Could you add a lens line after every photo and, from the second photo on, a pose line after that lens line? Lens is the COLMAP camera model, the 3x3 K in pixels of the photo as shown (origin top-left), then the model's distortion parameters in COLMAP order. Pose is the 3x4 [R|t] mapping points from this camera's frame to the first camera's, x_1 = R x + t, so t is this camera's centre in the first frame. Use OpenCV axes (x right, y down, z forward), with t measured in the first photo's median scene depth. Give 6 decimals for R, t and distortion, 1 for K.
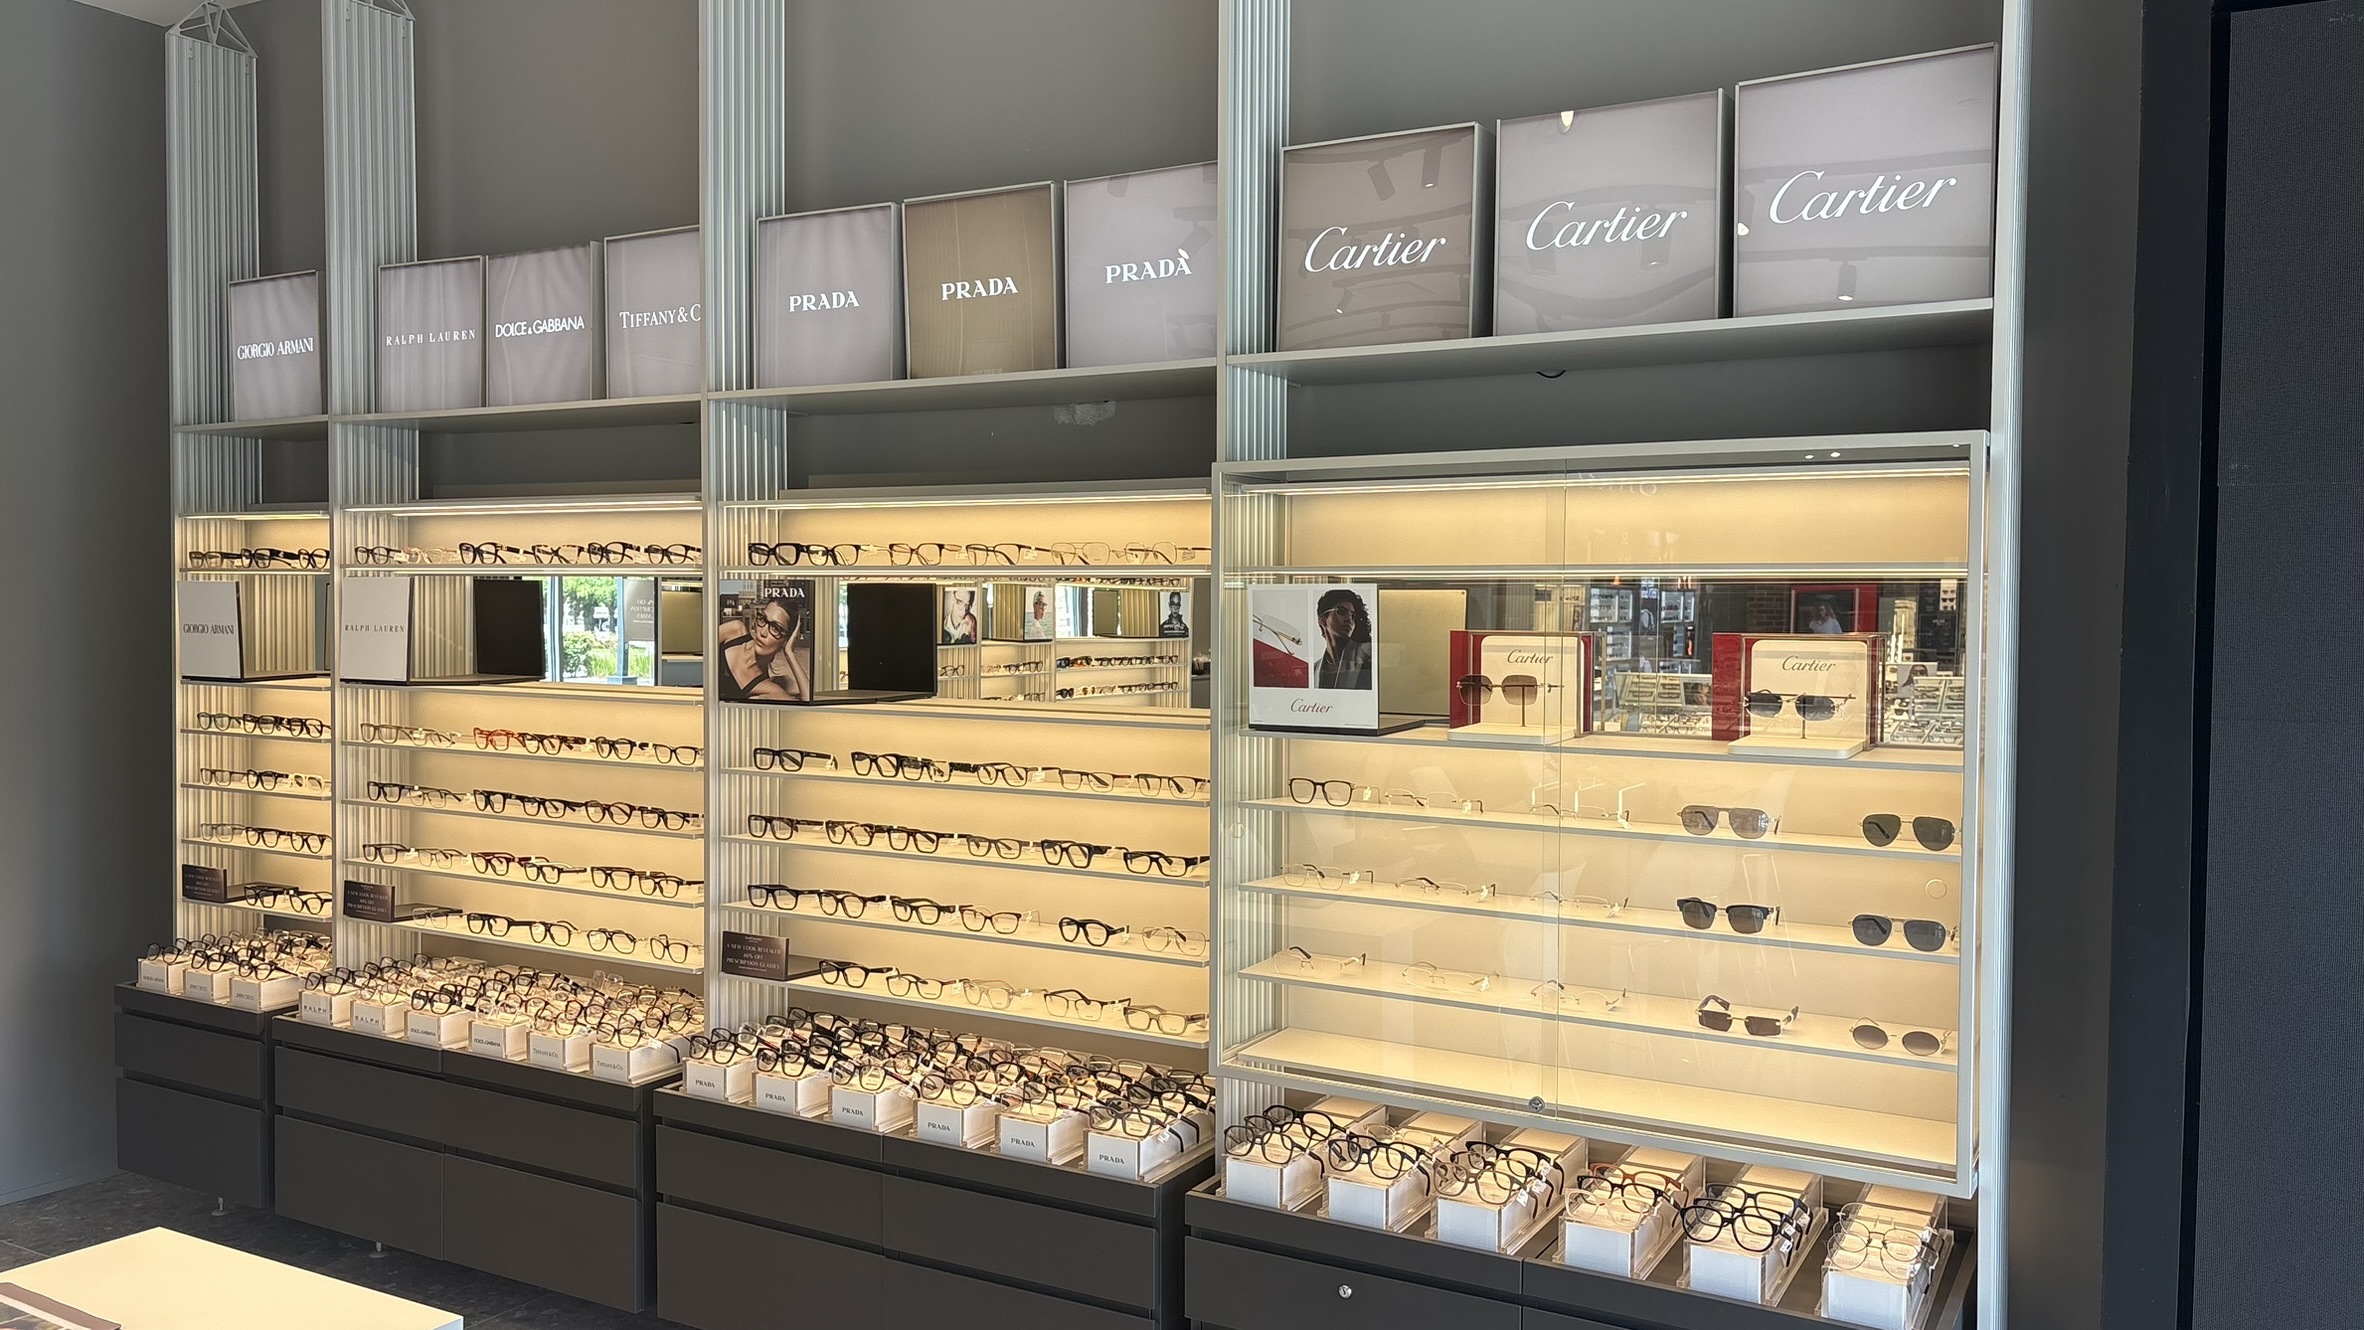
lens RADIAL K [[1813.9, 0, 1177.6], [0, 1813.9, 670.5], [0, 0, 1]] dist [0.051447, -0.021947]
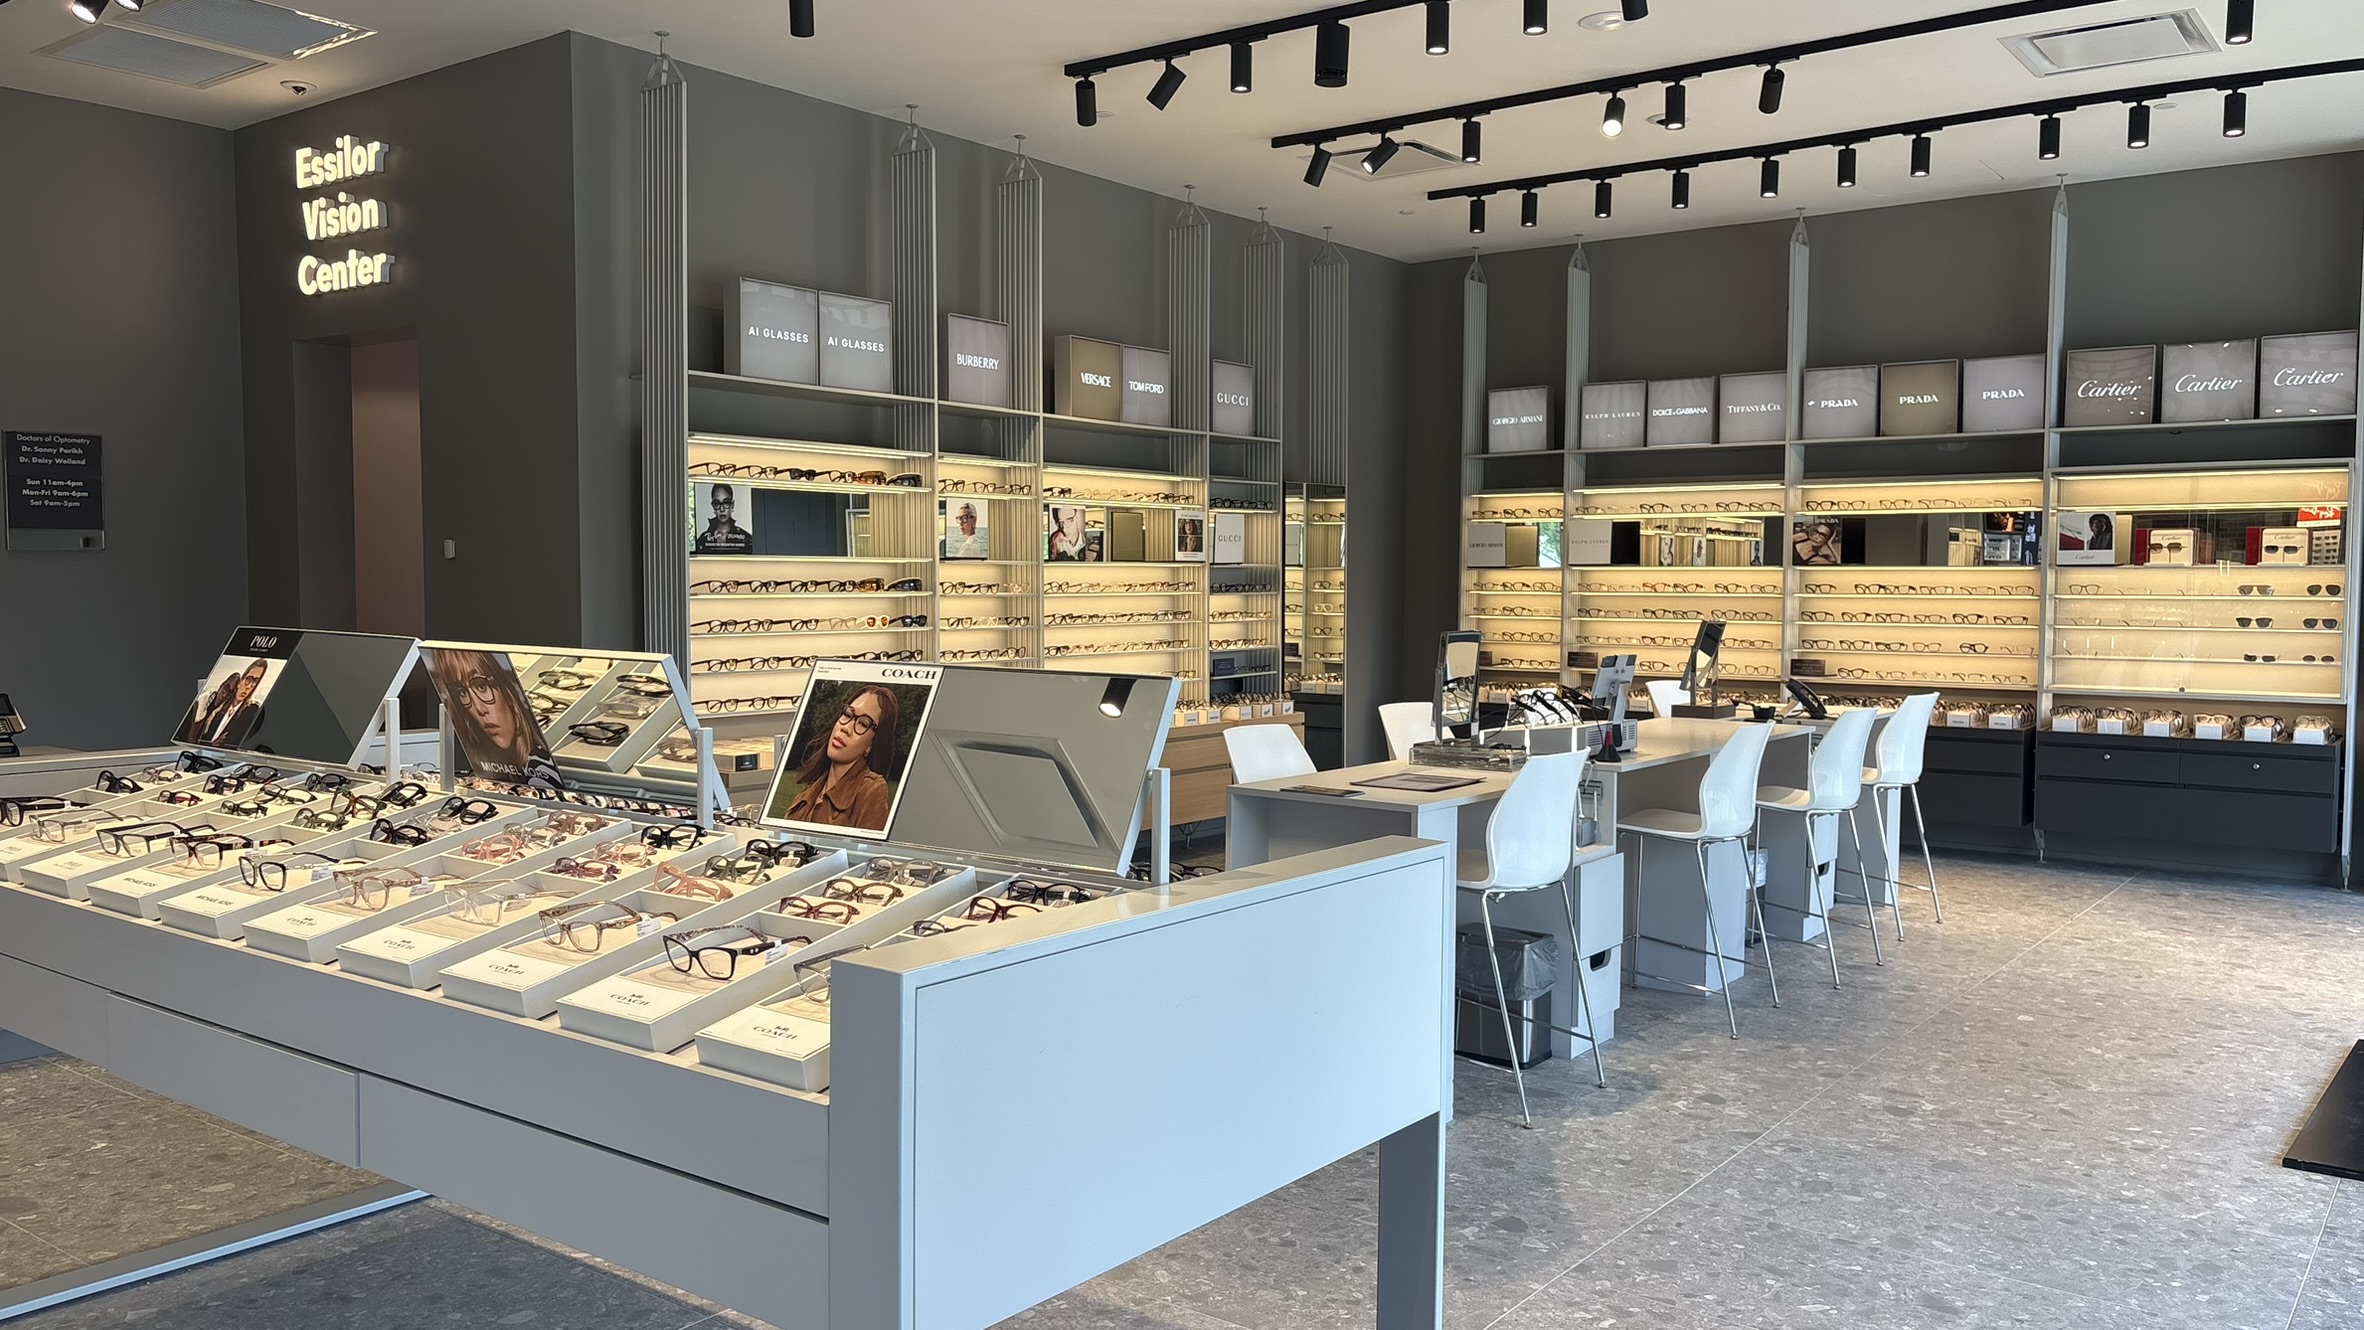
lens RADIAL K [[1813.9, 0, 1188.2], [0, 1813.9, 678.9], [0, 0, 1]] dist [0.051447, -0.021947]
pose [[0.991887, -0.000250, -0.127120, -0.883081], [0.003483, 0.999676, 0.025212, 0.124371], [0.127073, -0.025450, 0.991567, -1.857934]]
